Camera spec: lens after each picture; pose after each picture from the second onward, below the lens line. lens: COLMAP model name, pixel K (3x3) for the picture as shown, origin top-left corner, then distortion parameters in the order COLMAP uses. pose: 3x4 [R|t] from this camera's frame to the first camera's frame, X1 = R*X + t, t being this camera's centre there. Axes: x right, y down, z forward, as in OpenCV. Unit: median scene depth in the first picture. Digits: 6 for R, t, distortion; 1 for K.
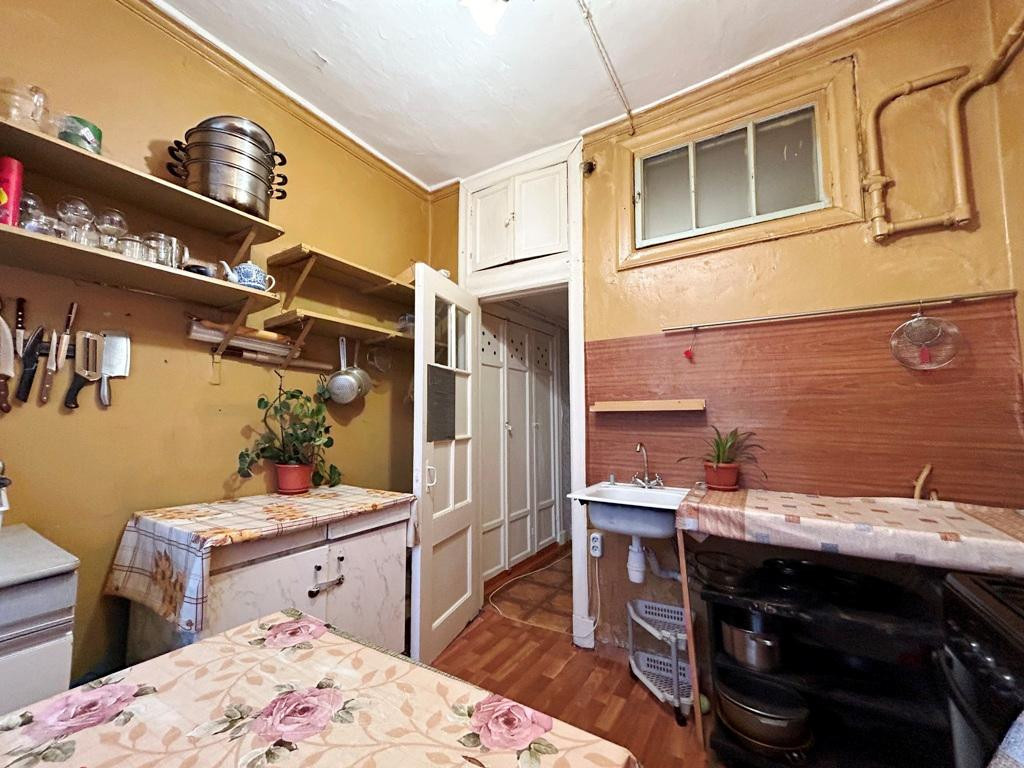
lens RADIAL K [[415.0, 0, 511.2], [0, 415.0, 383.8], [0, 0, 1]] dist [-0.002156, 0.001083]
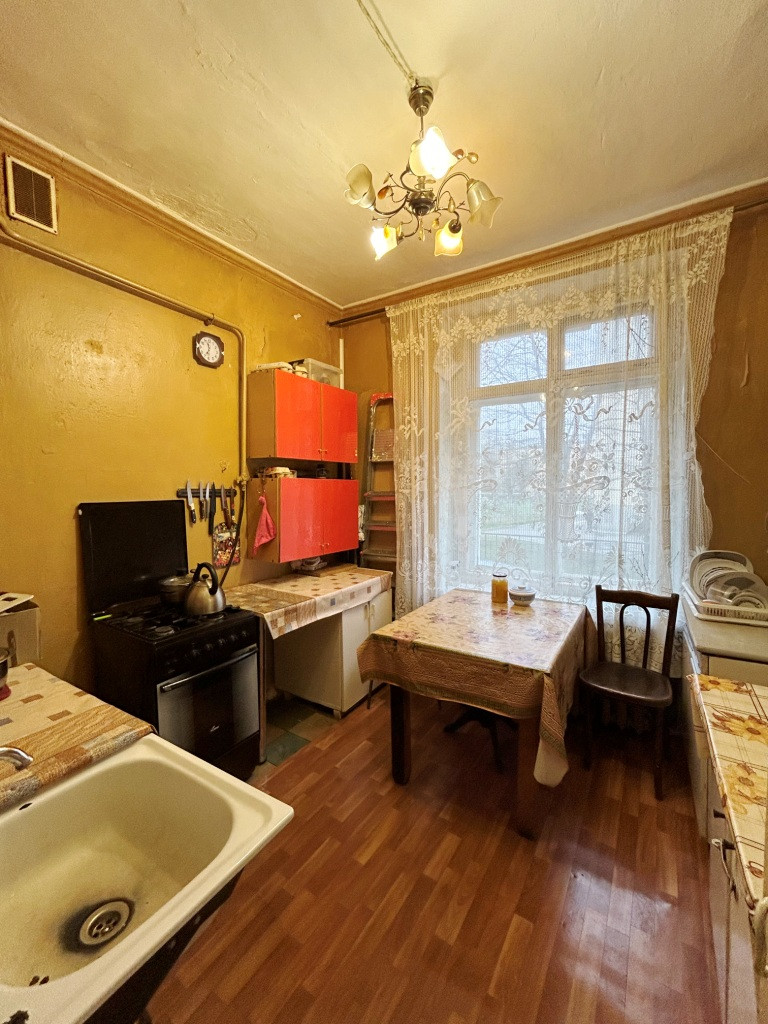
lens RADIAL K [[415.0, 0, 382.7], [0, 415.0, 508.2], [0, 0, 1]] dist [-0.002156, 0.001083]
pose [[-0.999783, 0.008865, 0.018832, 0.038738], [0.008062, 0.999073, -0.042276, -0.013099], [-0.019190, -0.042115, -0.998928, 1.522821]]
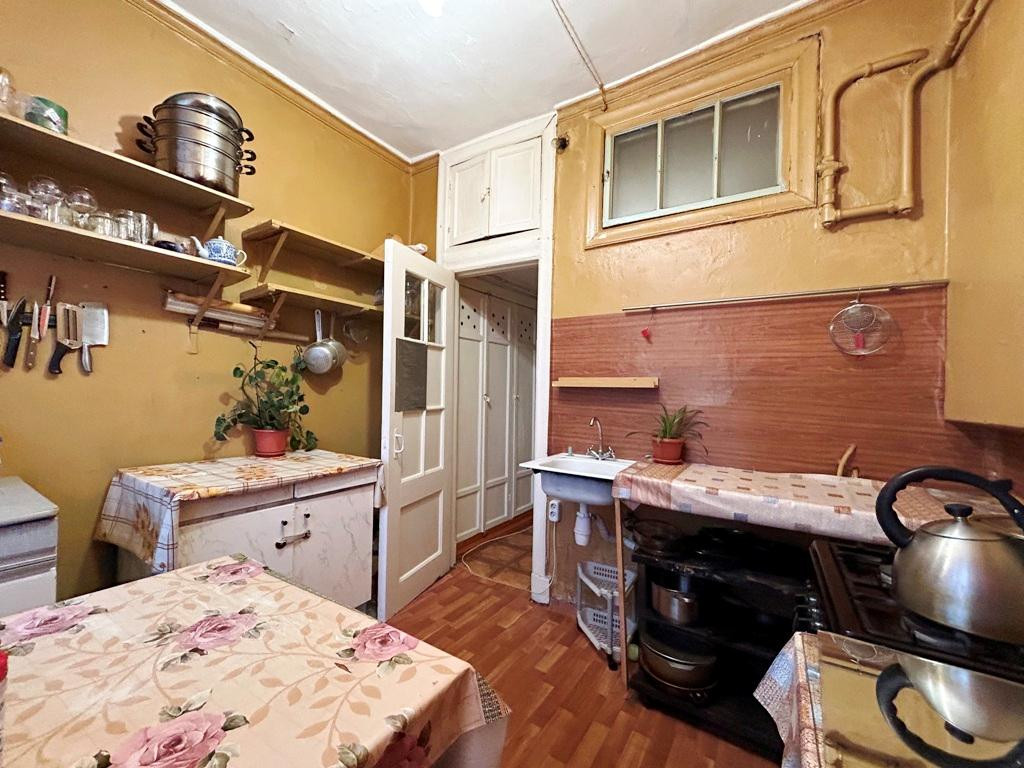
lens RADIAL K [[415.0, 0, 511.3], [0, 415.0, 384.1], [0, 0, 1]] dist [-0.002156, 0.001083]
pose [[0.999603, 0.022756, -0.016607, 0.134969], [-0.021510, 0.997196, 0.071670, -0.015990], [0.018192, -0.071284, 0.997290, -0.059738]]
